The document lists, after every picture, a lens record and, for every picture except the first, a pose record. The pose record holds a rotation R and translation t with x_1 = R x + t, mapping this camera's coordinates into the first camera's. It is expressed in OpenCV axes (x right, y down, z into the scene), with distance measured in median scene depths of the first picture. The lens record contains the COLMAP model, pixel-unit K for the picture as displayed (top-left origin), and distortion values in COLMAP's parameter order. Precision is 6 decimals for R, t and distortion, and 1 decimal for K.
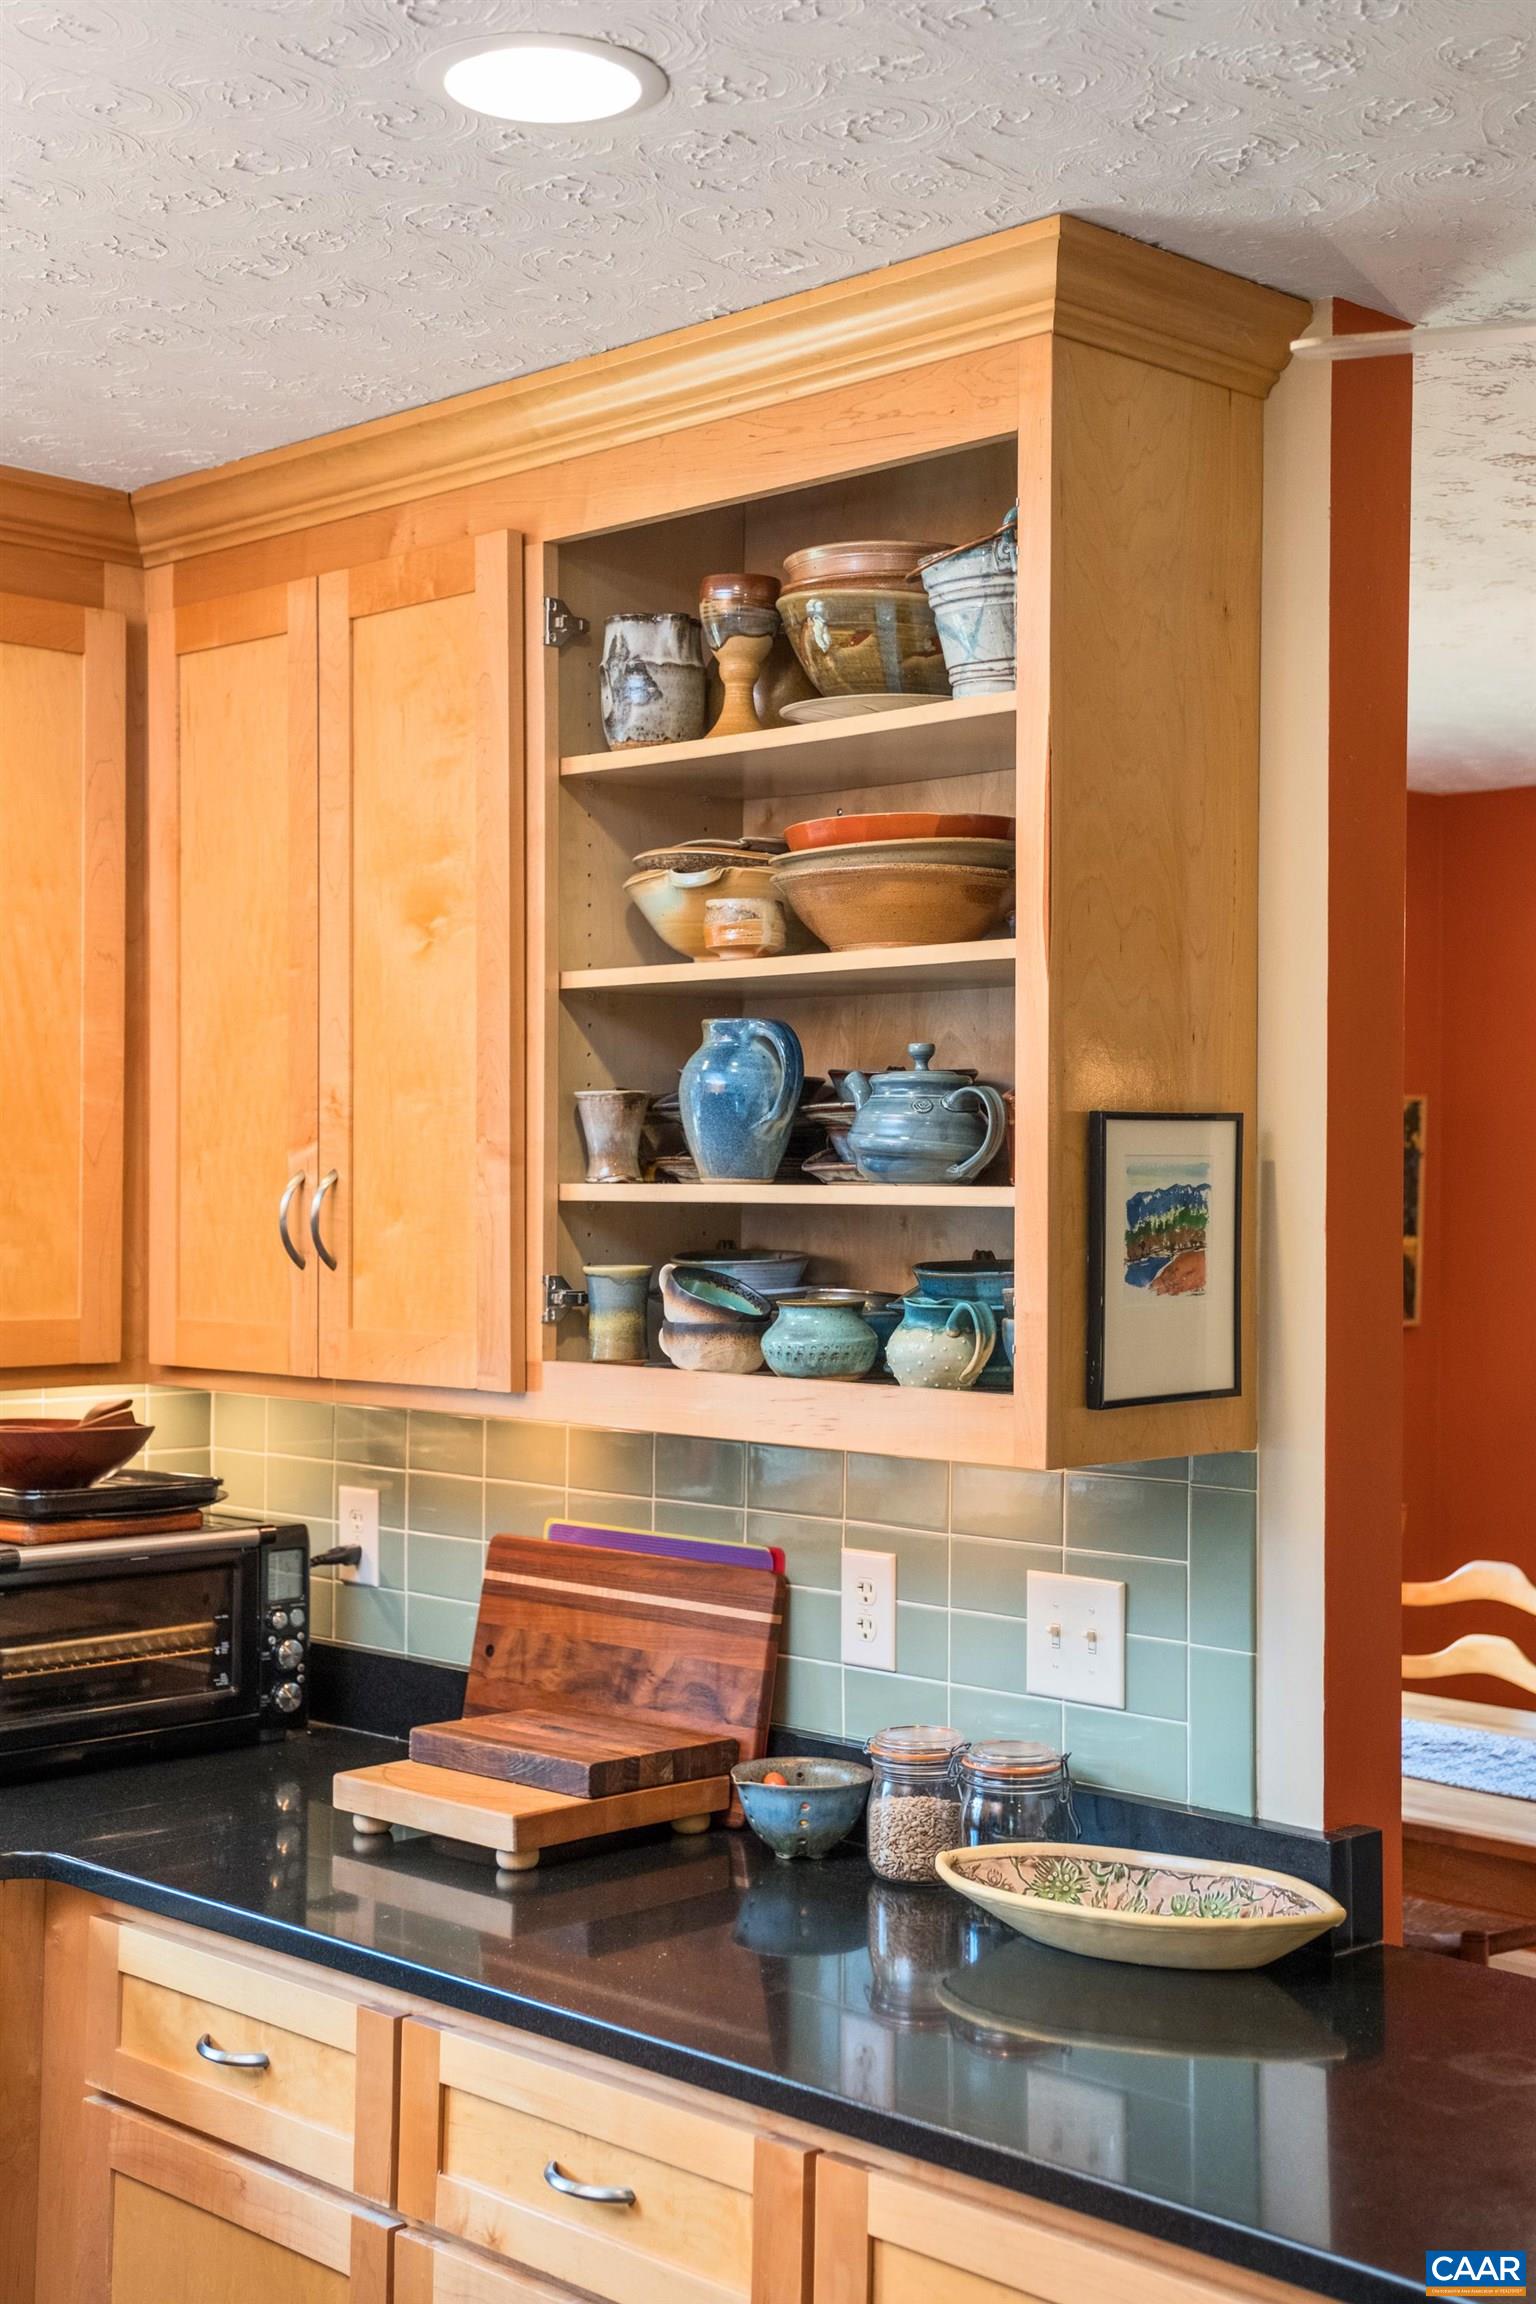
lens RADIAL K [[2938.5, 0, 768.0], [0, 2938.5, 1152.0], [0, 0, 1]] dist [0.023579, 0.011826]
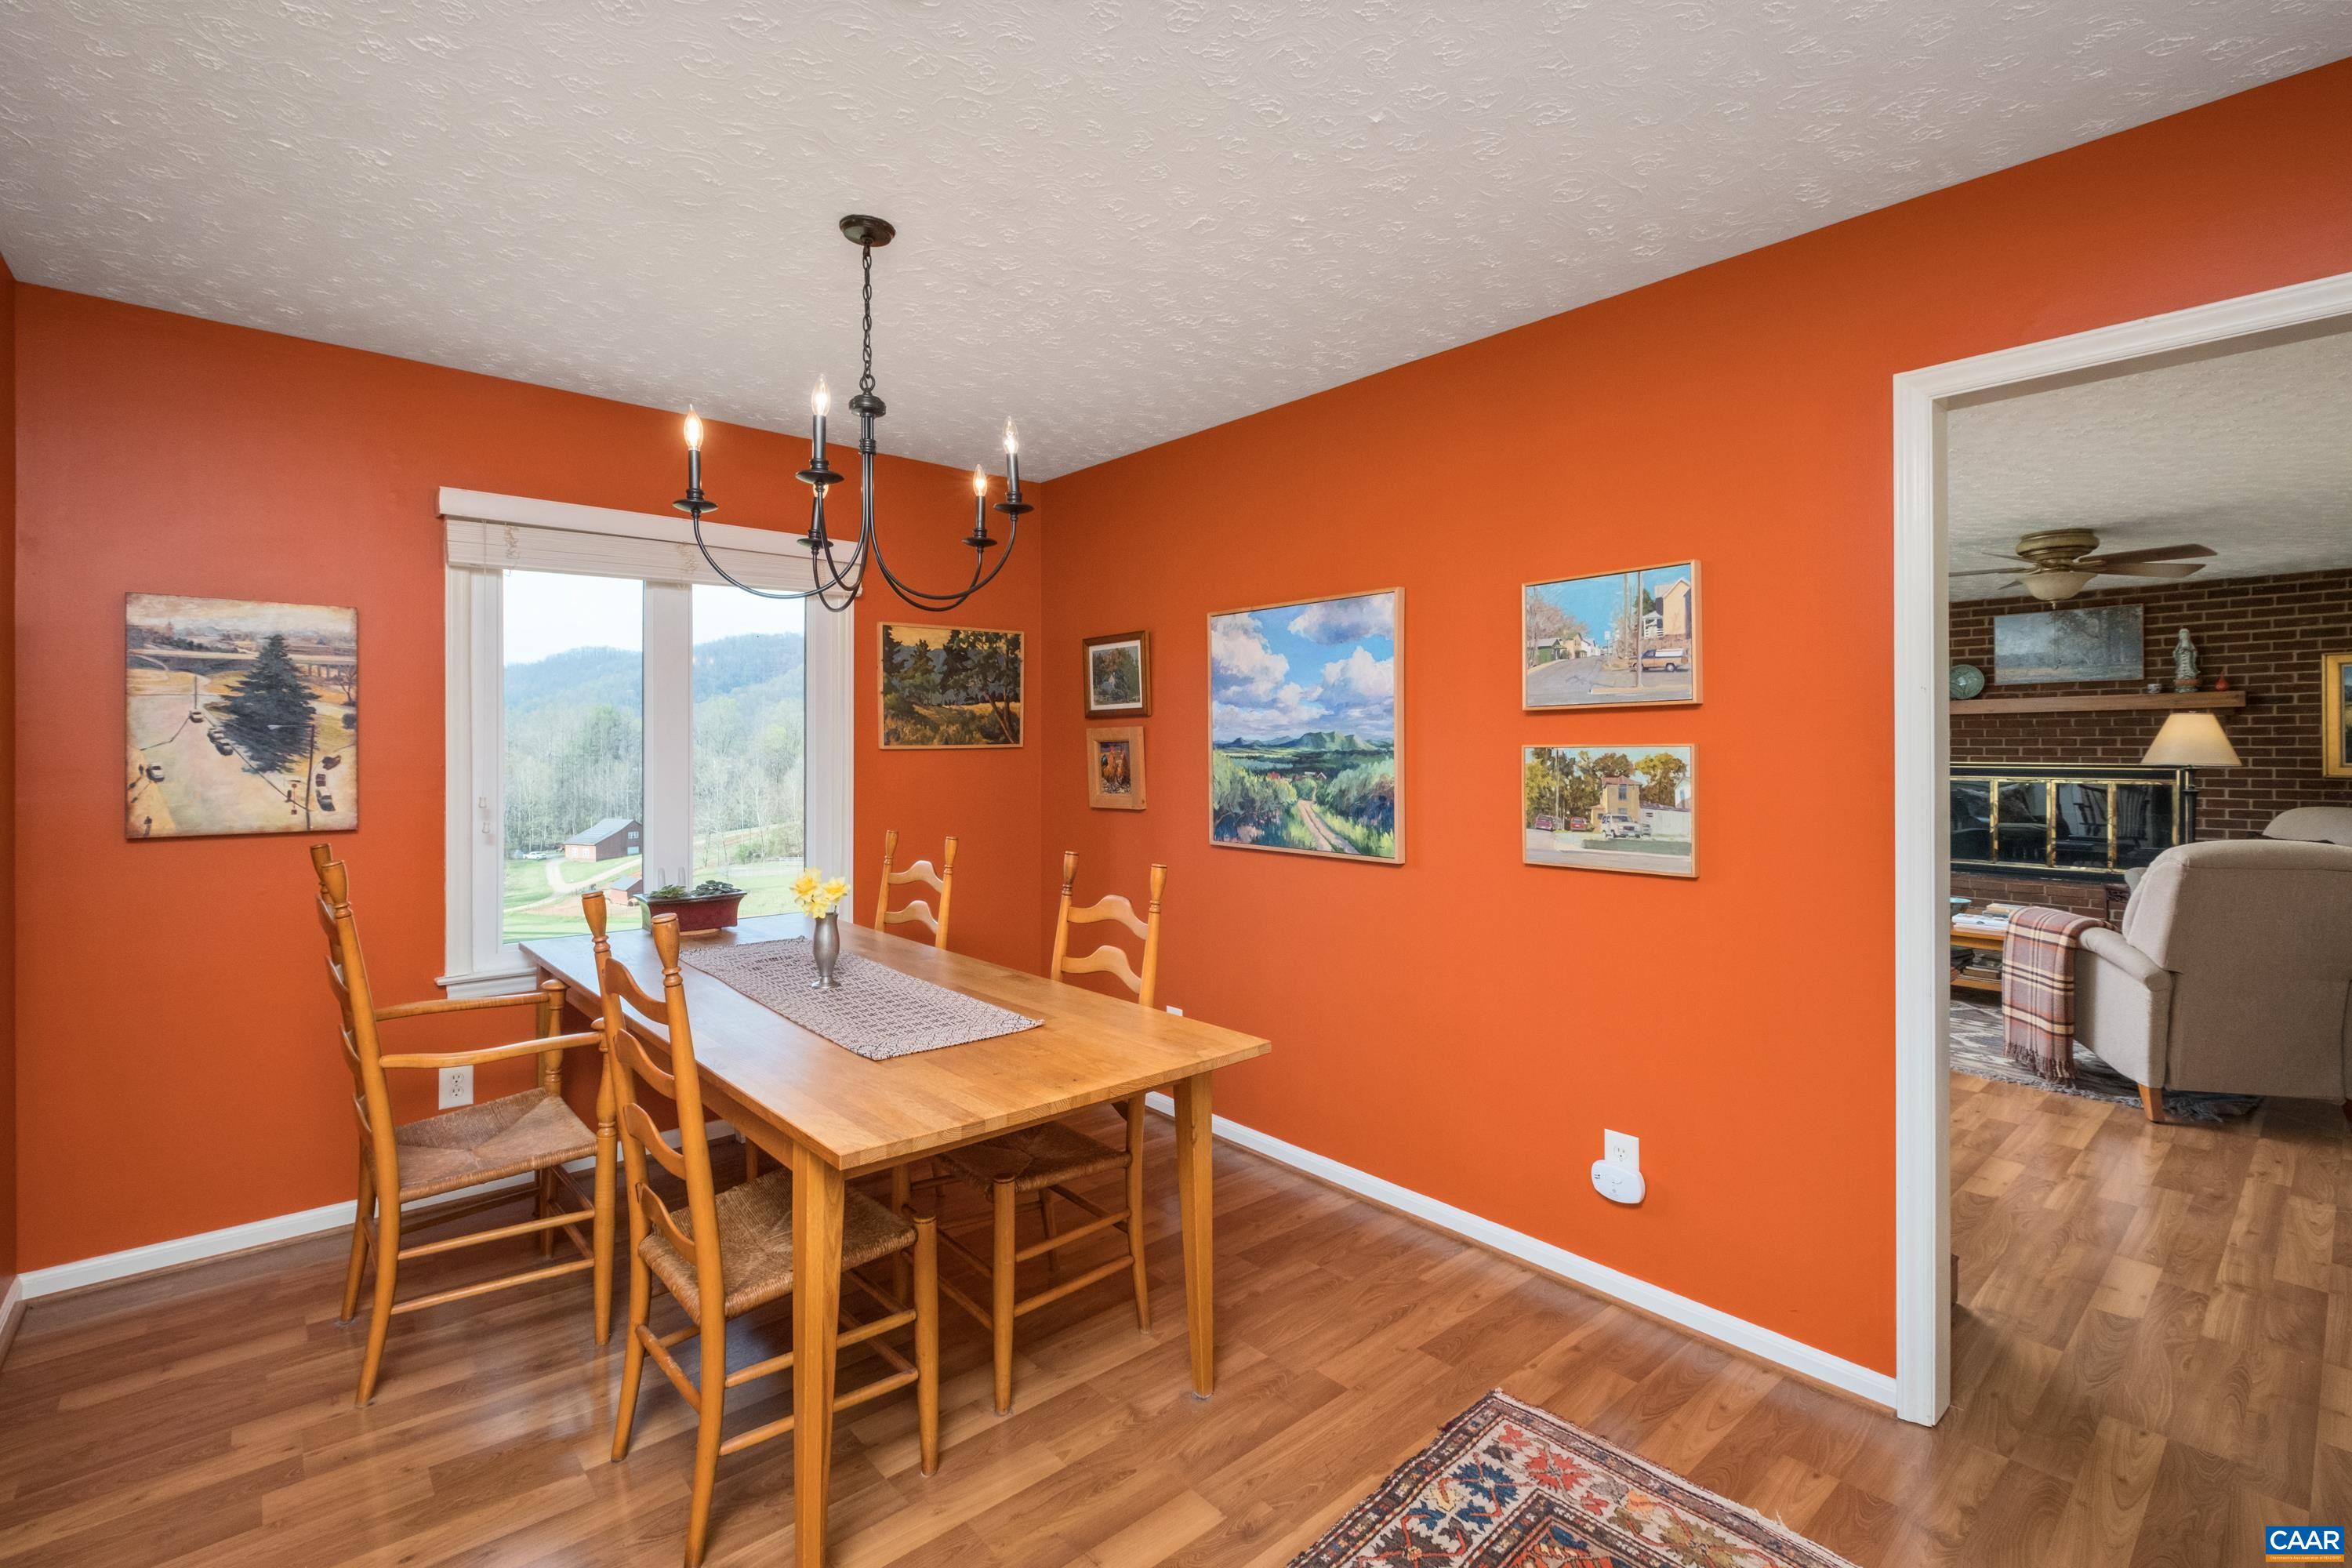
lens RADIAL K [[1059.2, 0, 1180.3], [0, 1059.2, 747.0], [0, 0, 1]] dist [-0.000742, -0.000871]
pose [[0.998611, -0.004764, -0.052480, 0.717526], [0.005267, 0.999942, 0.009435, 0.103131], [0.052432, -0.009698, 0.998577, 0.573829]]
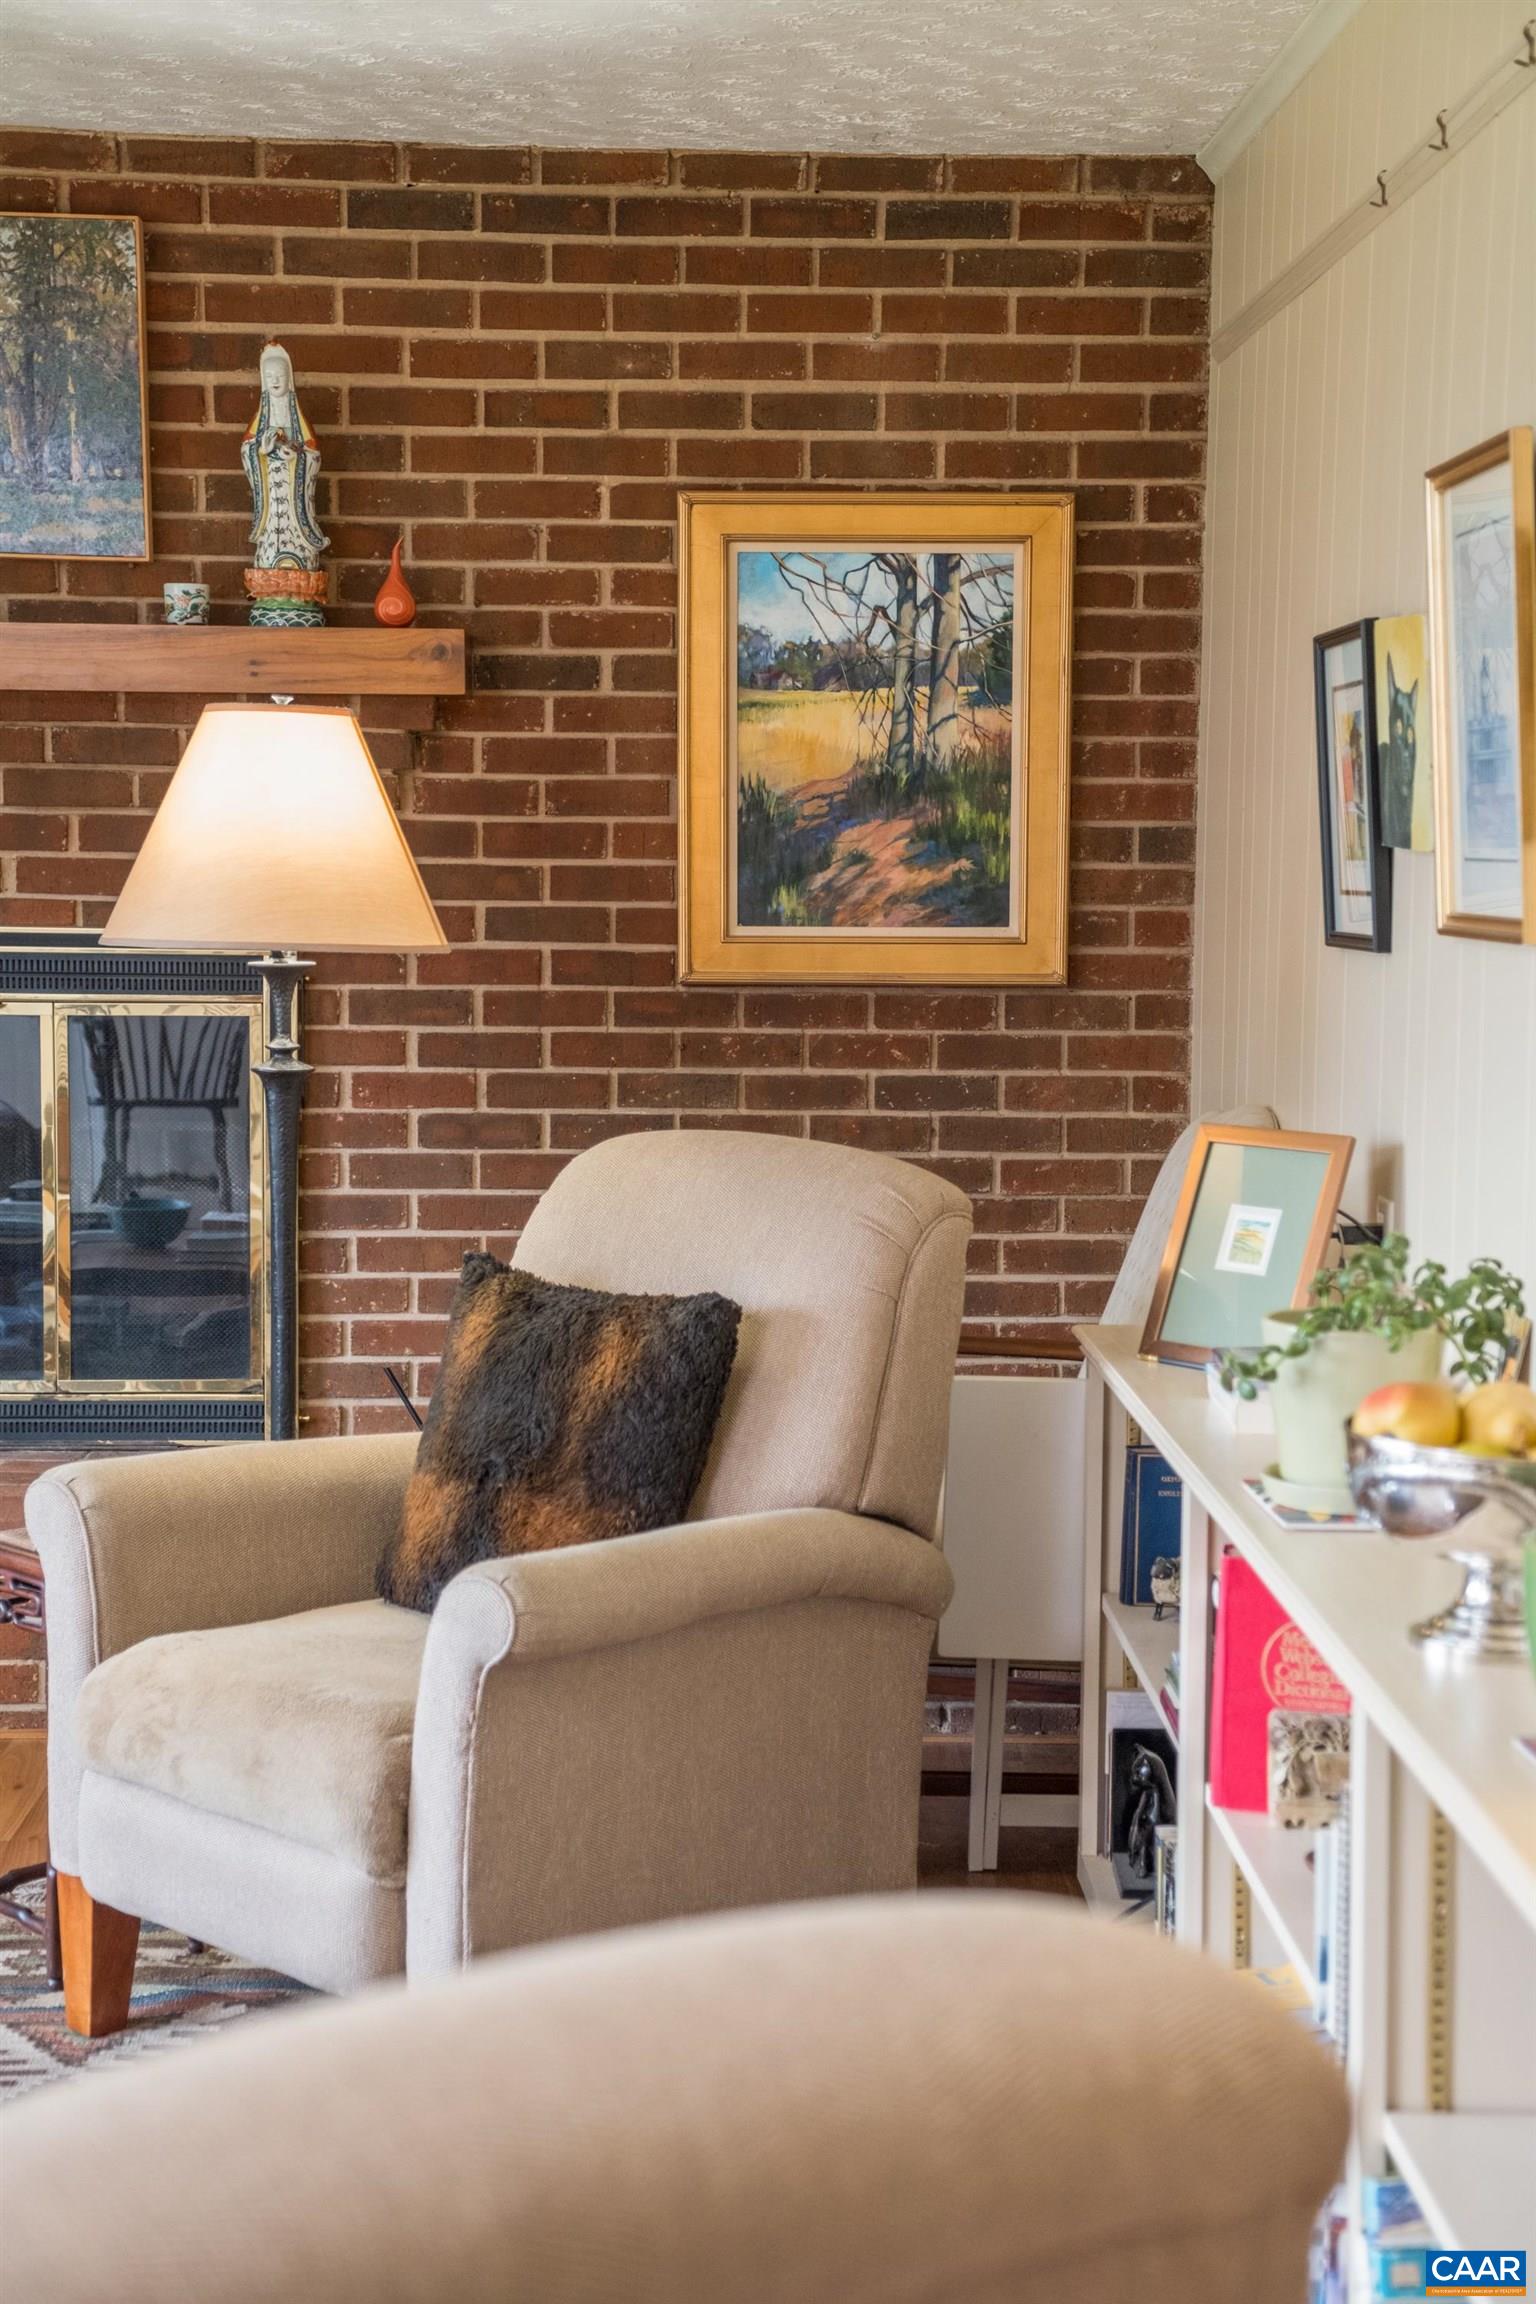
lens RADIAL K [[3381.0, 0, 768.0], [0, 3381.0, 1152.0], [0, 0, 1]] dist [0.225919, 0.090521]
pose [[0.683693, -0.063781, 0.726977, 1.646645], [-0.012994, 0.994951, 0.099512, 0.108261], [-0.729654, -0.077482, 0.679412, 1.580473]]
